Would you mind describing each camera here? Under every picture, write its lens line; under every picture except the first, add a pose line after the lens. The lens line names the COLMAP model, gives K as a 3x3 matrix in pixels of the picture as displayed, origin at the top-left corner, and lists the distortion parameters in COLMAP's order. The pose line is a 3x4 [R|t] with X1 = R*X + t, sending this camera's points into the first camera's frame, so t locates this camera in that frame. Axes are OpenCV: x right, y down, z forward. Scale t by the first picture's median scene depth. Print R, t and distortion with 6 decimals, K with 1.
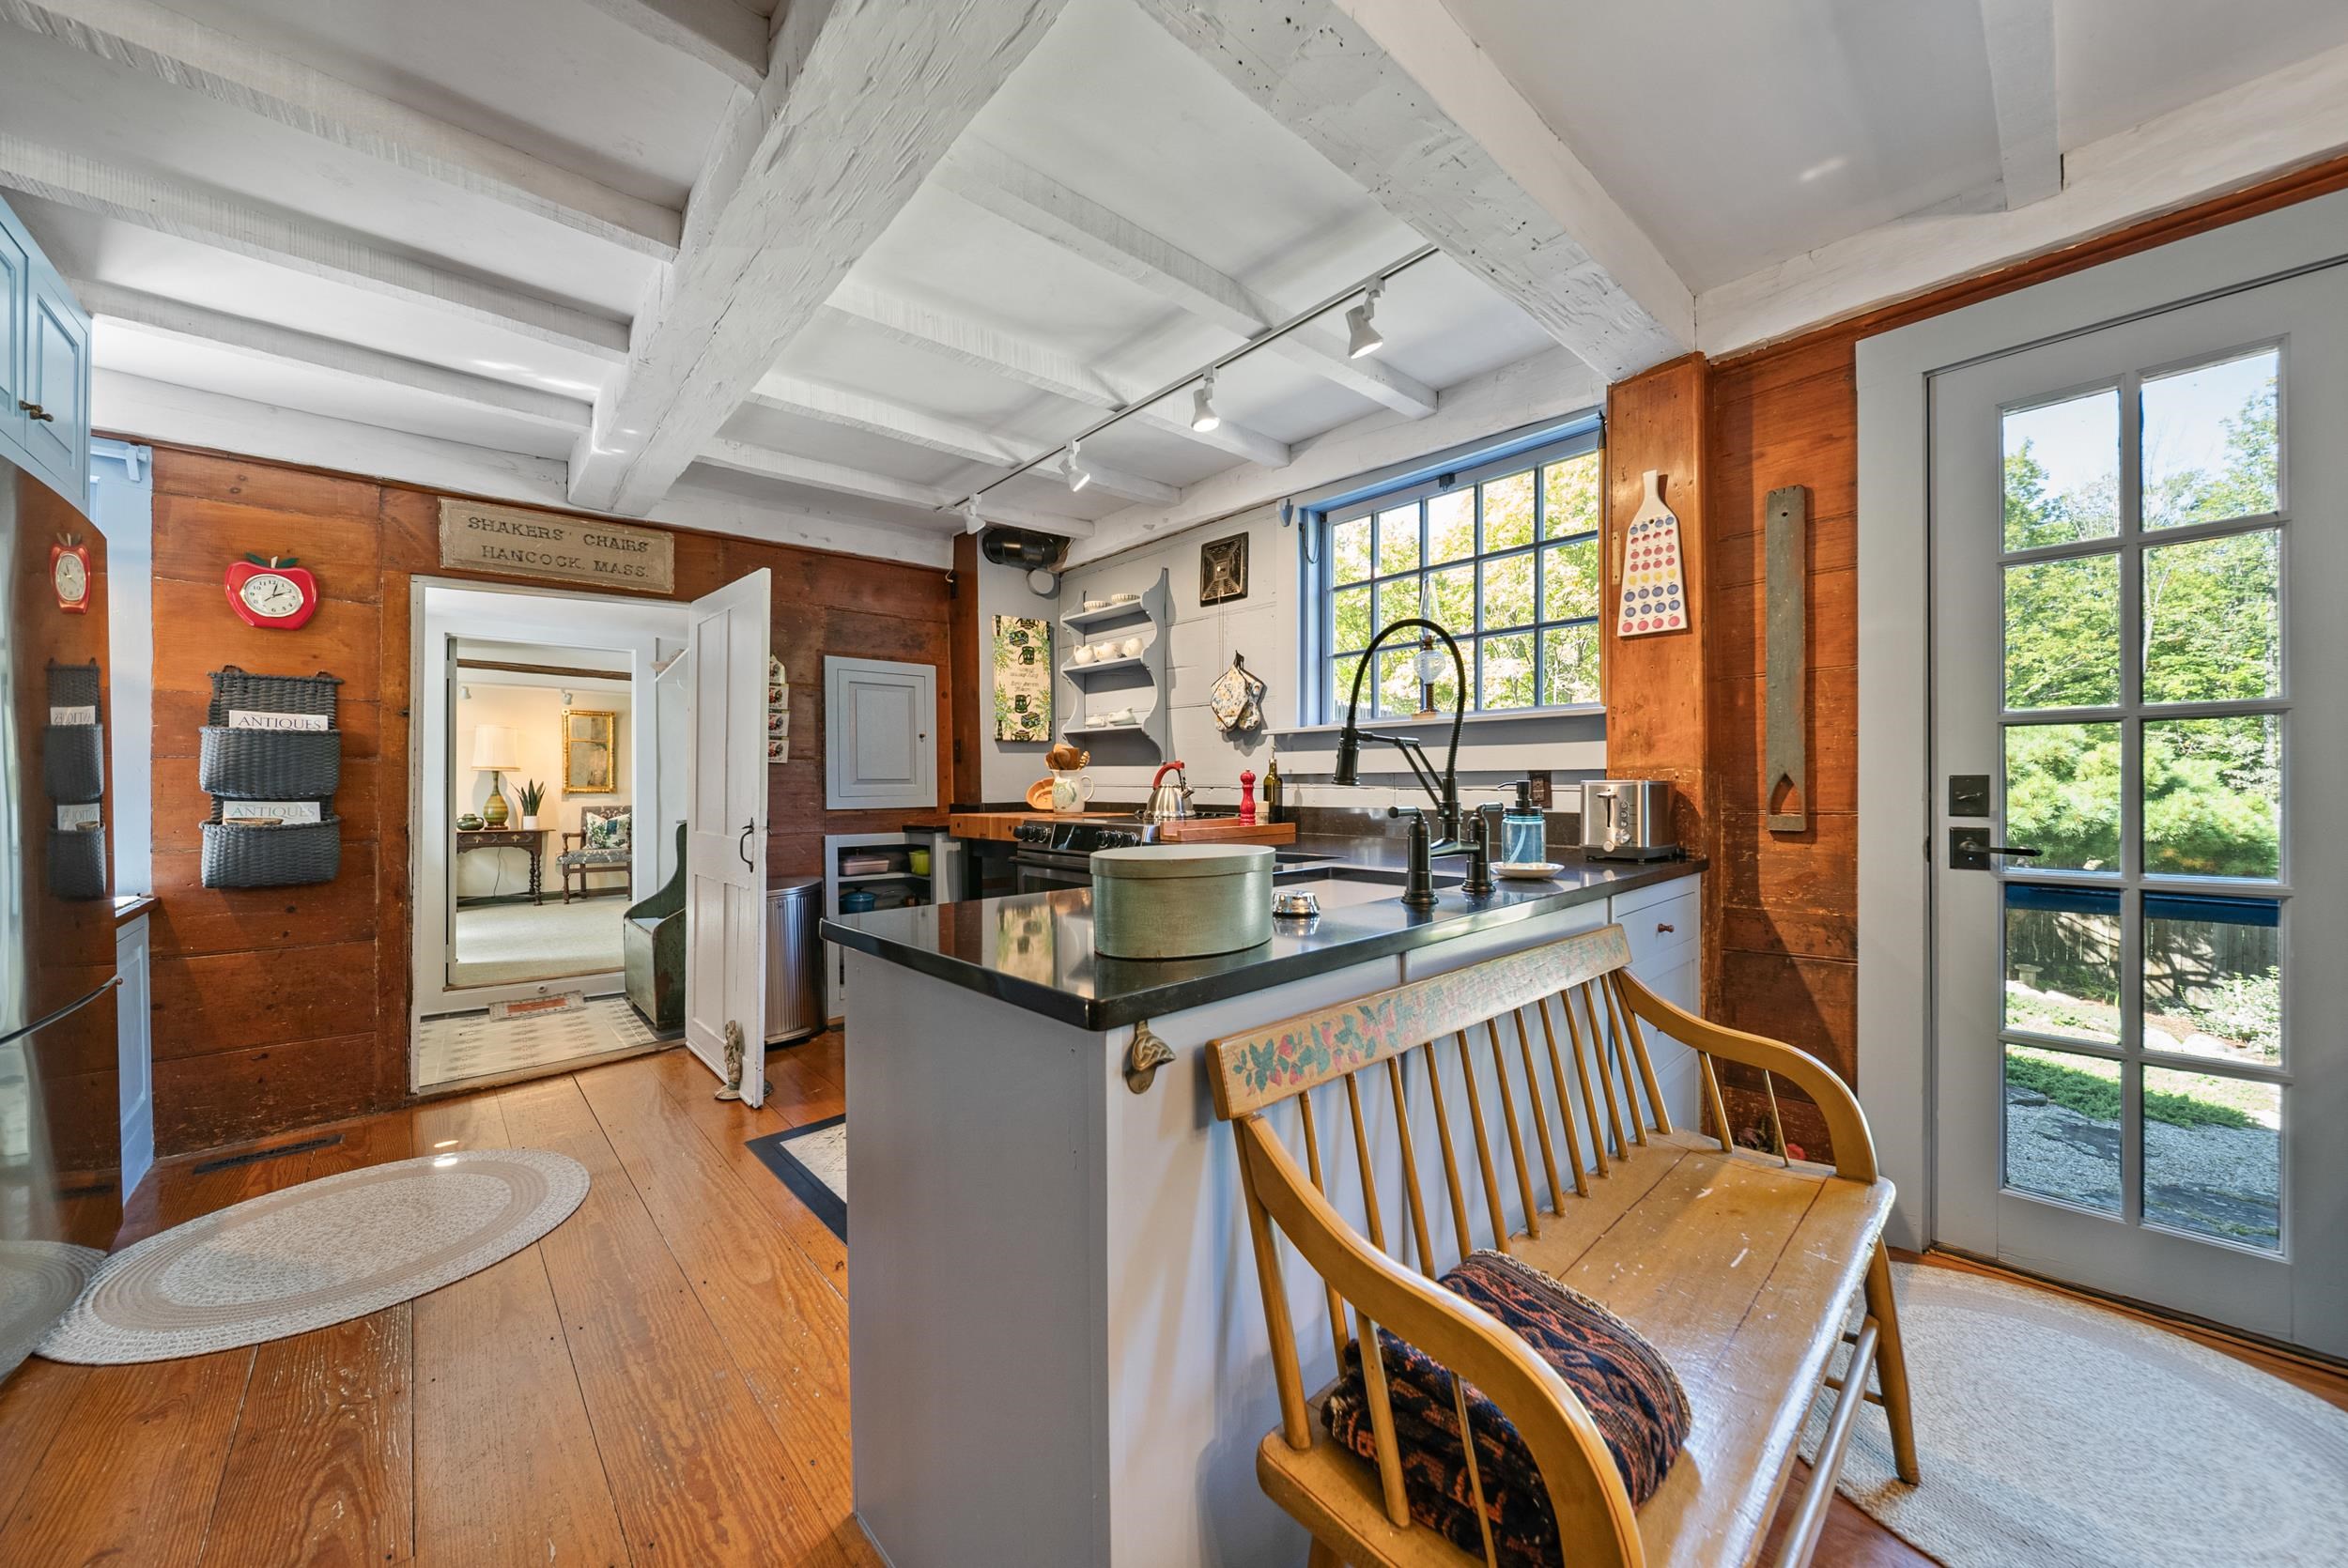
lens RADIAL K [[829.2, 0, 1173.8], [0, 829.2, 785.8], [0, 0, 1]] dist [-0.001253, -0.000996]
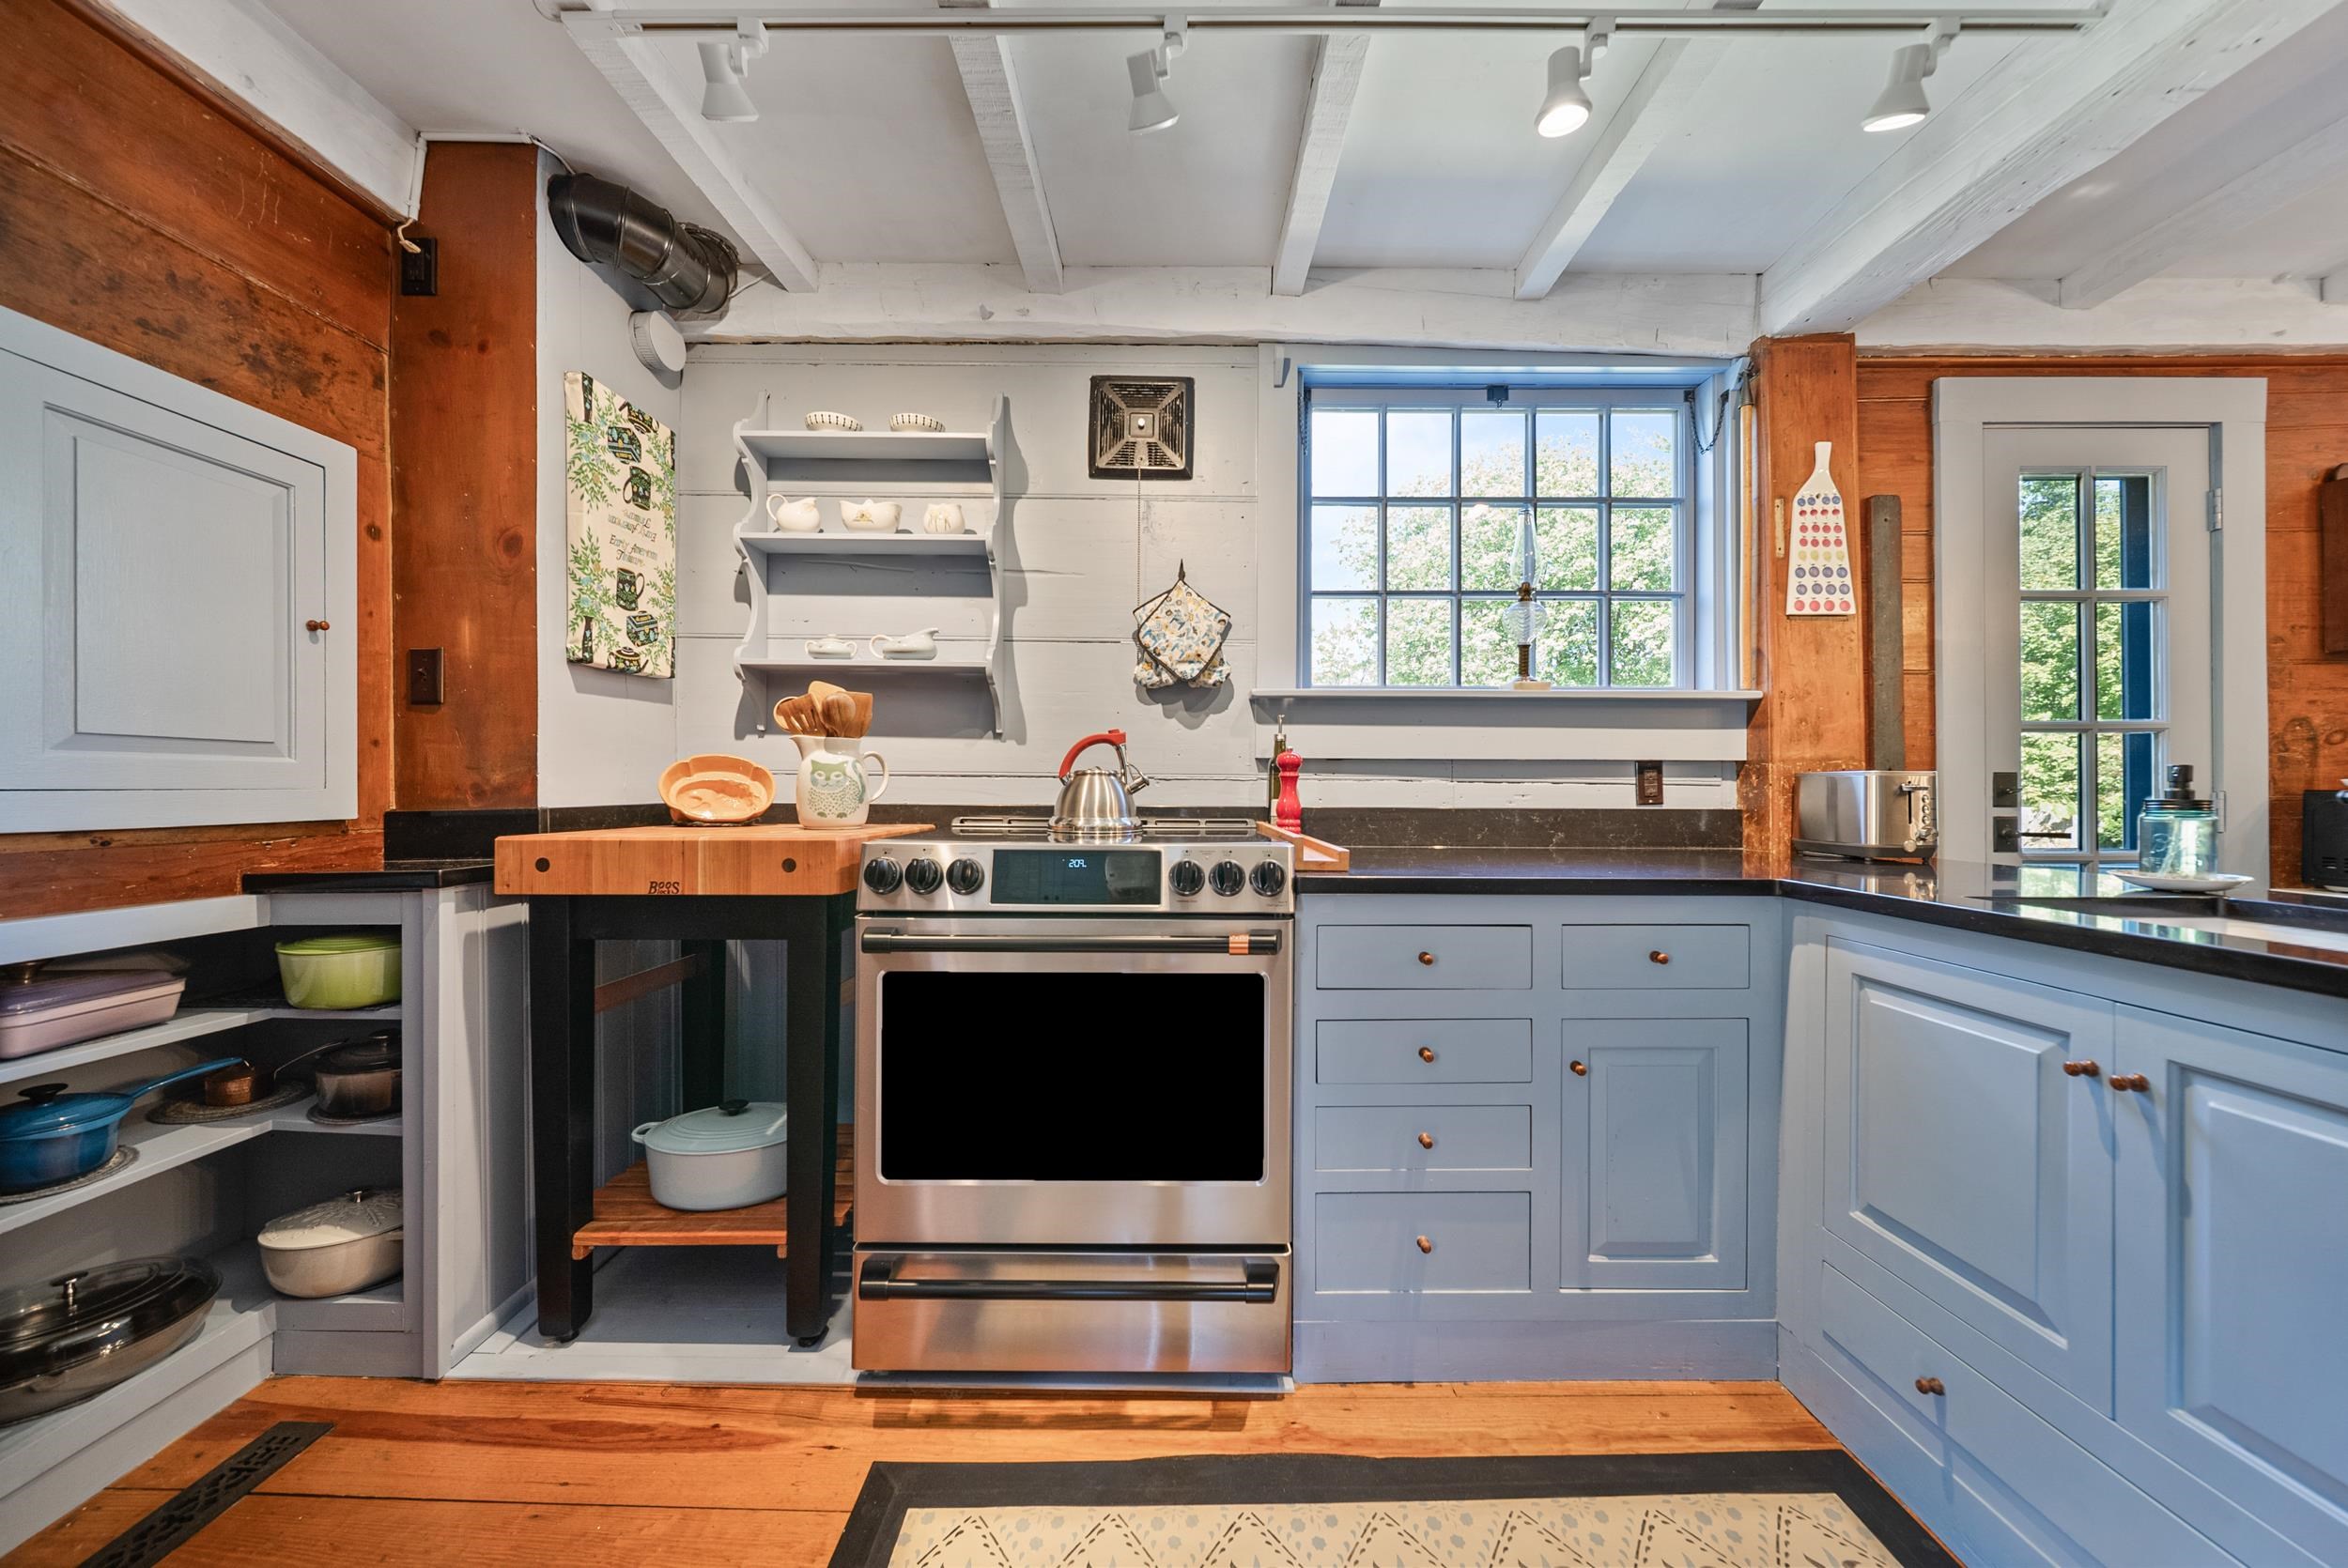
lens RADIAL K [[829.2, 0, 1173.8], [0, 829.2, 785.8], [0, 0, 1]] dist [-0.001253, -0.000996]
pose [[0.675155, 0.012822, 0.737565, -0.443796], [-0.005645, 0.999909, -0.012216, 0.017621], [-0.737654, 0.004084, 0.675166, 0.666240]]
